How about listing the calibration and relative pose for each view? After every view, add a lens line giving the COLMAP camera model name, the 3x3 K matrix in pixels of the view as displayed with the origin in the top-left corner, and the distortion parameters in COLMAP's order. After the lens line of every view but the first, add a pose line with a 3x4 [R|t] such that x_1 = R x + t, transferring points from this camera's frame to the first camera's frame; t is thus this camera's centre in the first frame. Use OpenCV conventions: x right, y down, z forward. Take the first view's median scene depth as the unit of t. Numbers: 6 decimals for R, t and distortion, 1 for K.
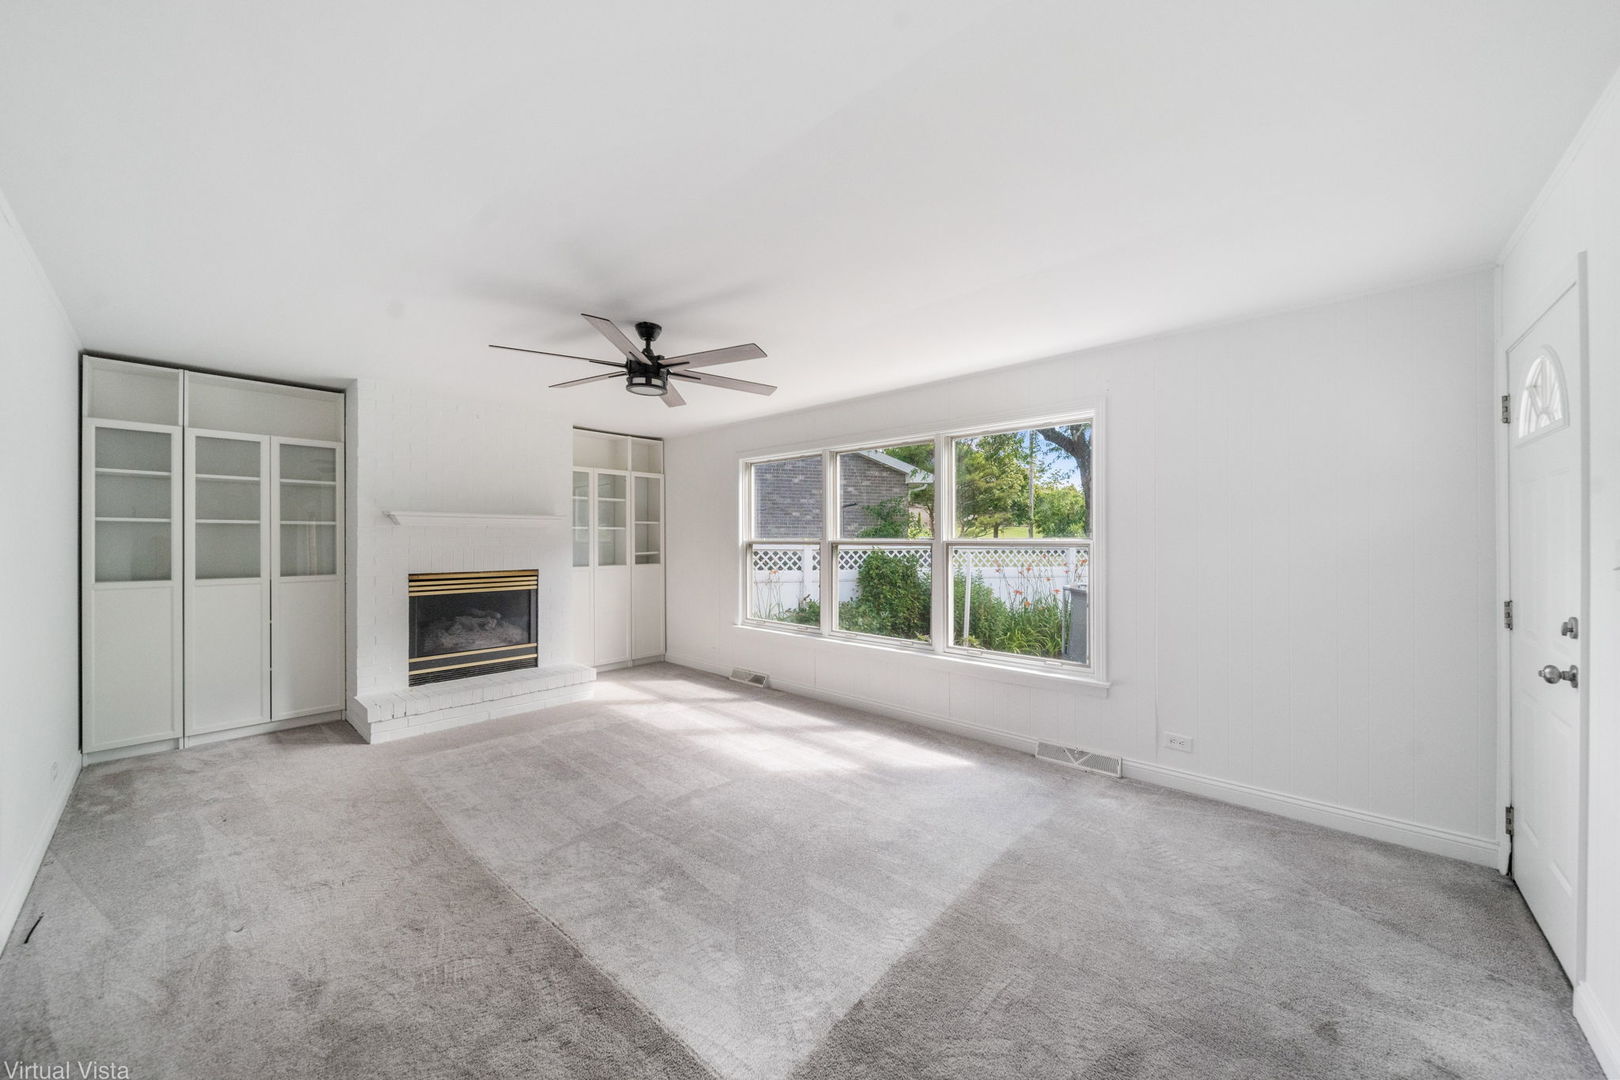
lens RADIAL K [[575.5, 0, 786.3], [0, 575.5, 538.9], [0, 0, 1]] dist [-0.002151, -0.000495]
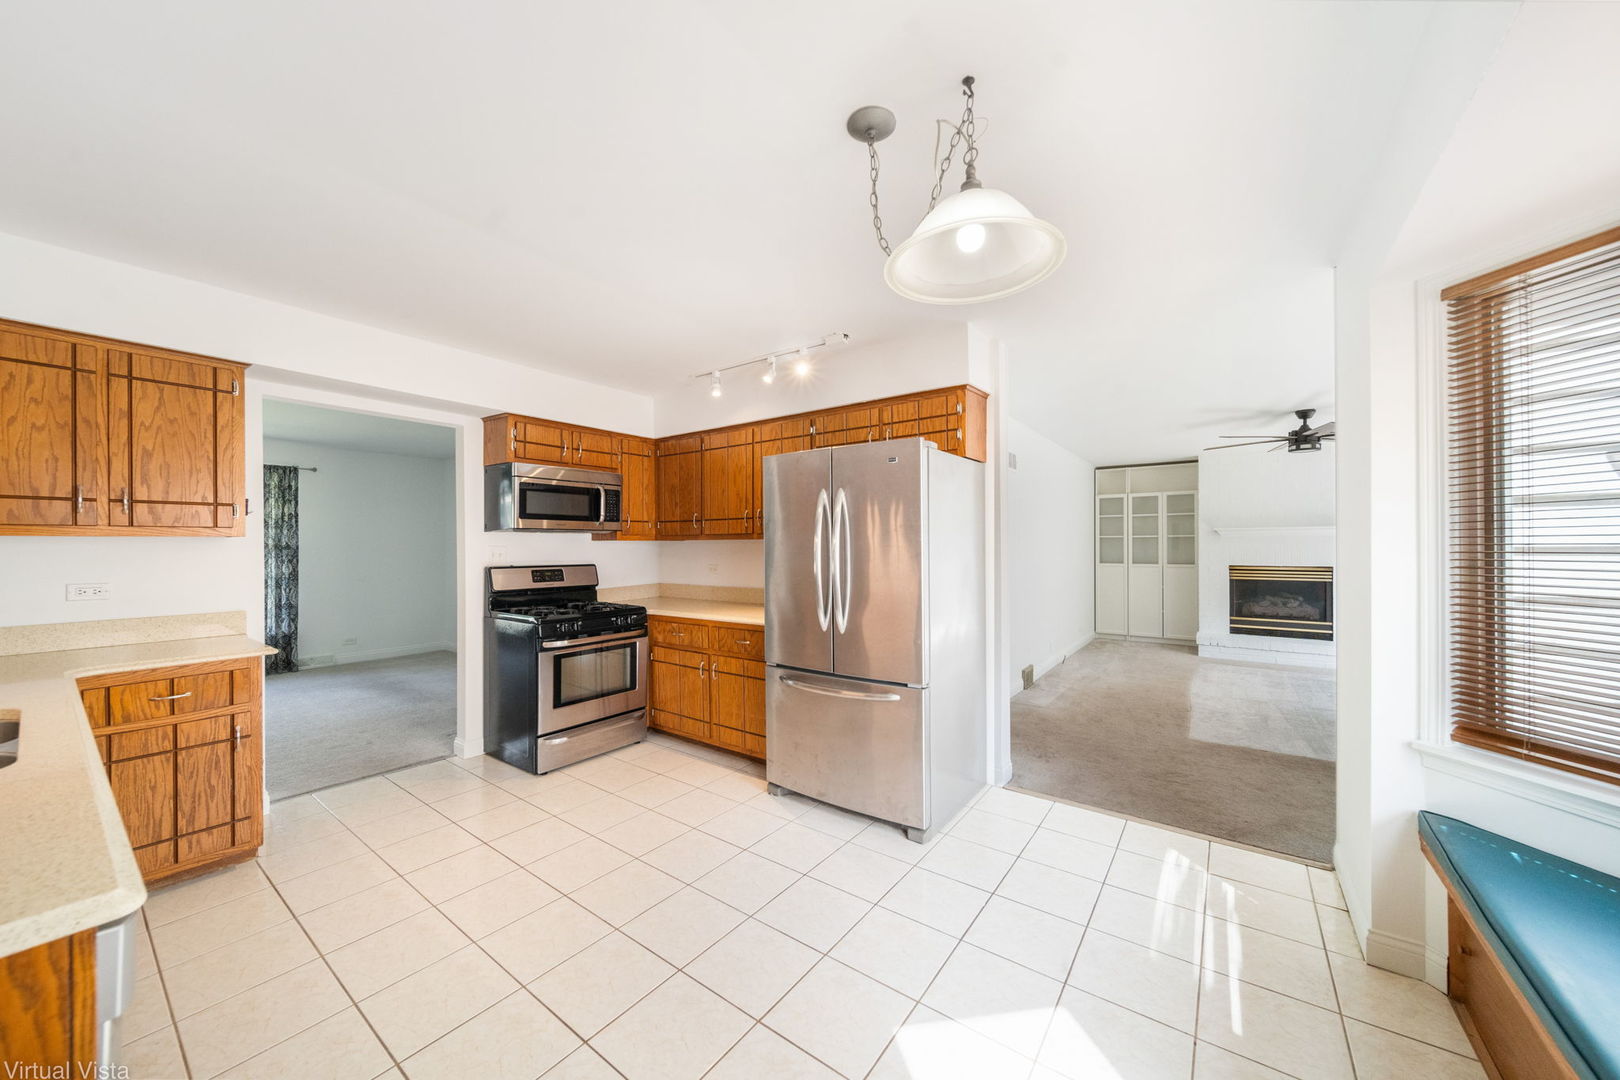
lens RADIAL K [[575.5, 0, 801.4], [0, 575.5, 547.2], [0, 0, 1]] dist [-0.002151, -0.000495]
pose [[0.106721, -0.001334, -0.994288, 0.852892], [0.002443, 0.999996, -0.001079, 0.006732], [0.994286, -0.002314, 0.106724, -0.404005]]
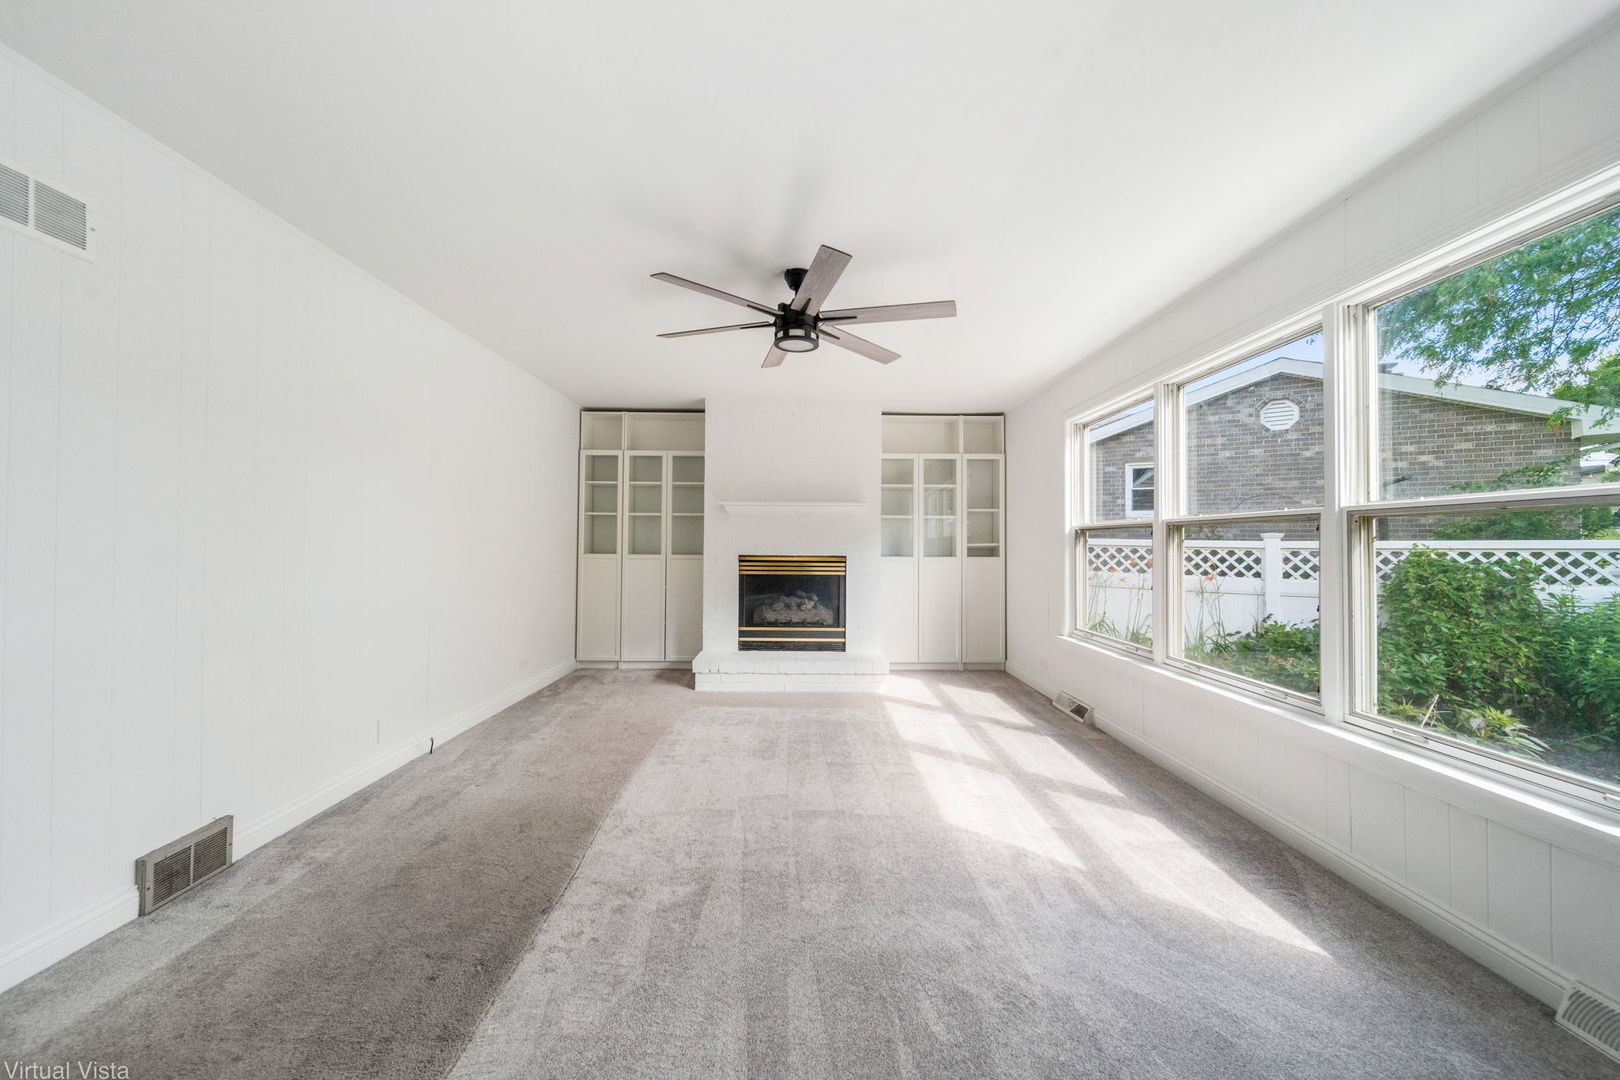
lens RADIAL K [[575.5, 0, 815.4], [0, 575.5, 539.3], [0, 0, 1]] dist [-0.002151, -0.000495]
pose [[0.695453, -0.002842, -0.718566, 0.300855], [-0.007047, 0.999917, -0.010775, 0.039352], [0.718537, 0.012557, 0.695375, 0.282814]]
